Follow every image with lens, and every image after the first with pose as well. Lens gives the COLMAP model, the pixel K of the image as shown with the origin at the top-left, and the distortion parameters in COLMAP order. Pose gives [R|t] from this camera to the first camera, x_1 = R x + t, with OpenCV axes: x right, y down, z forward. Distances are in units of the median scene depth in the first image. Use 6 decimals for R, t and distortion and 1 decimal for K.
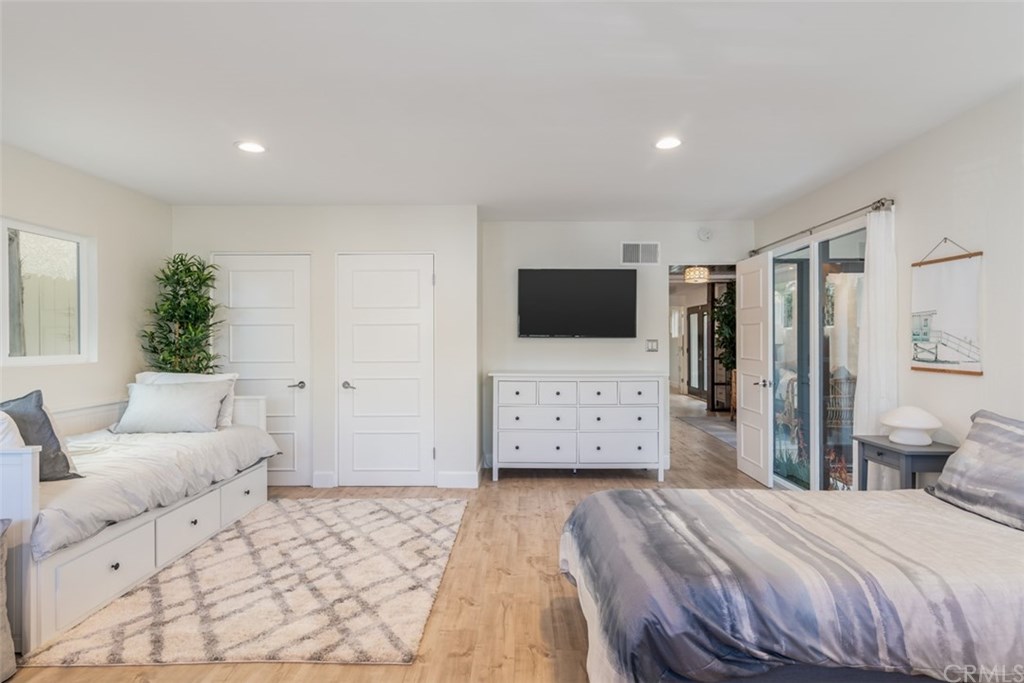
lens RADIAL K [[540.9, 0, 510.9], [0, 540.9, 338.5], [0, 0, 1]] dist [0.013173, -0.002059]
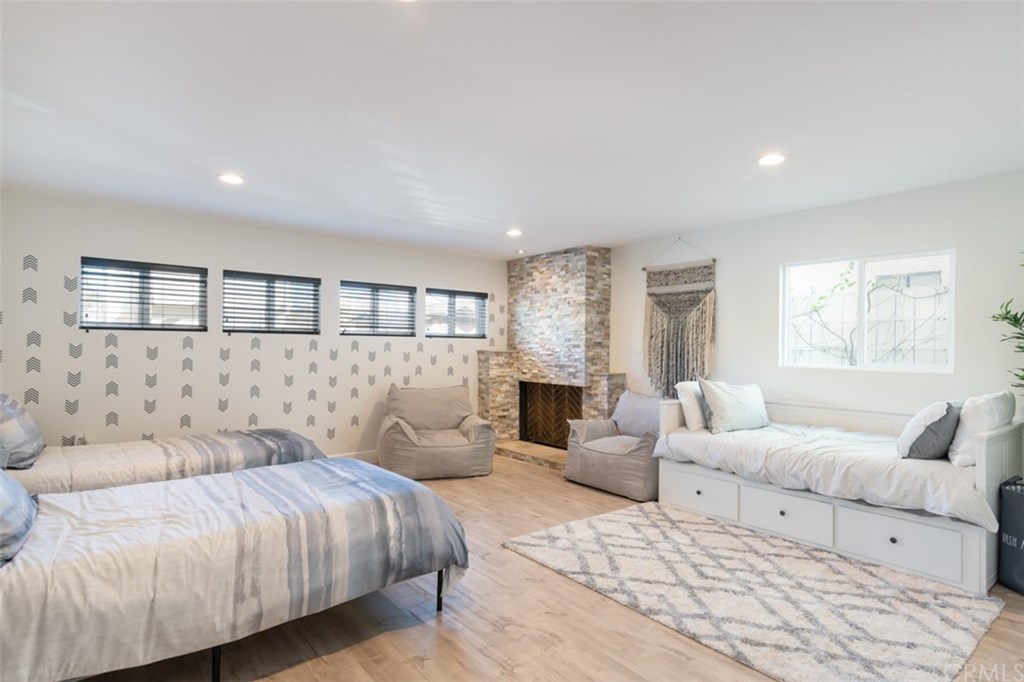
lens RADIAL K [[540.9, 0, 518.6], [0, 540.9, 345.1], [0, 0, 1]] dist [0.013173, -0.002059]
pose [[-0.761636, -0.007425, -0.647963, 0.528231], [-0.009782, 0.999952, 0.000039, -0.000295], [0.647932, 0.006368, -0.761672, 1.432543]]
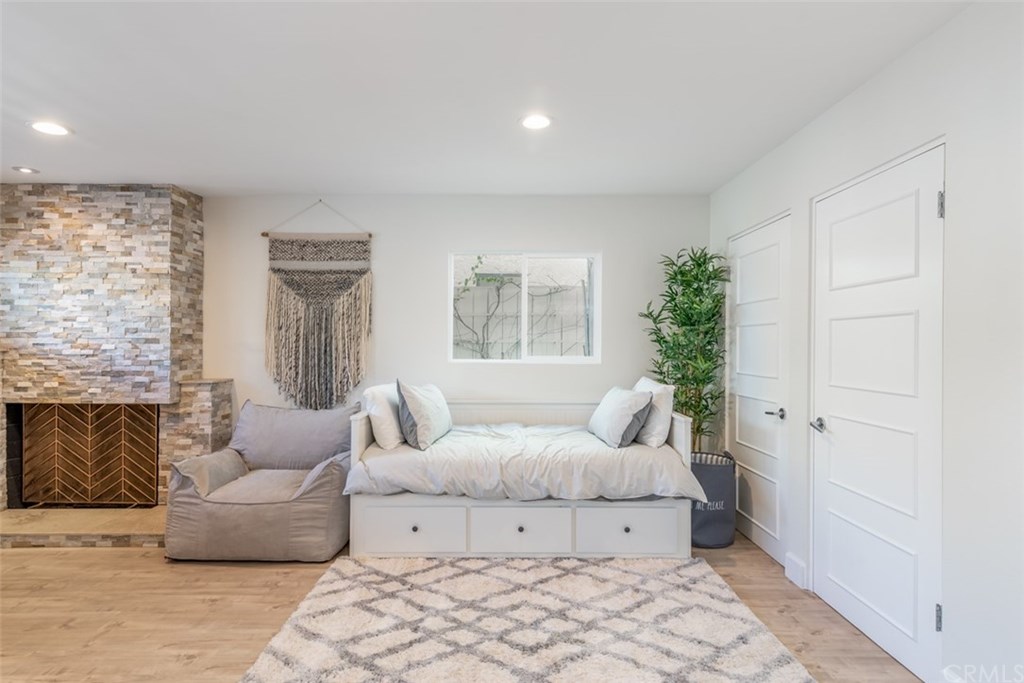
lens RADIAL K [[540.9, 0, 506.9], [0, 540.9, 343.4], [0, 0, 1]] dist [0.013173, -0.002059]
pose [[0.024098, 0.003238, -0.999704, 0.380084], [-0.005813, 0.999978, 0.003099, -0.001206], [0.999693, 0.005736, 0.024116, 0.910408]]
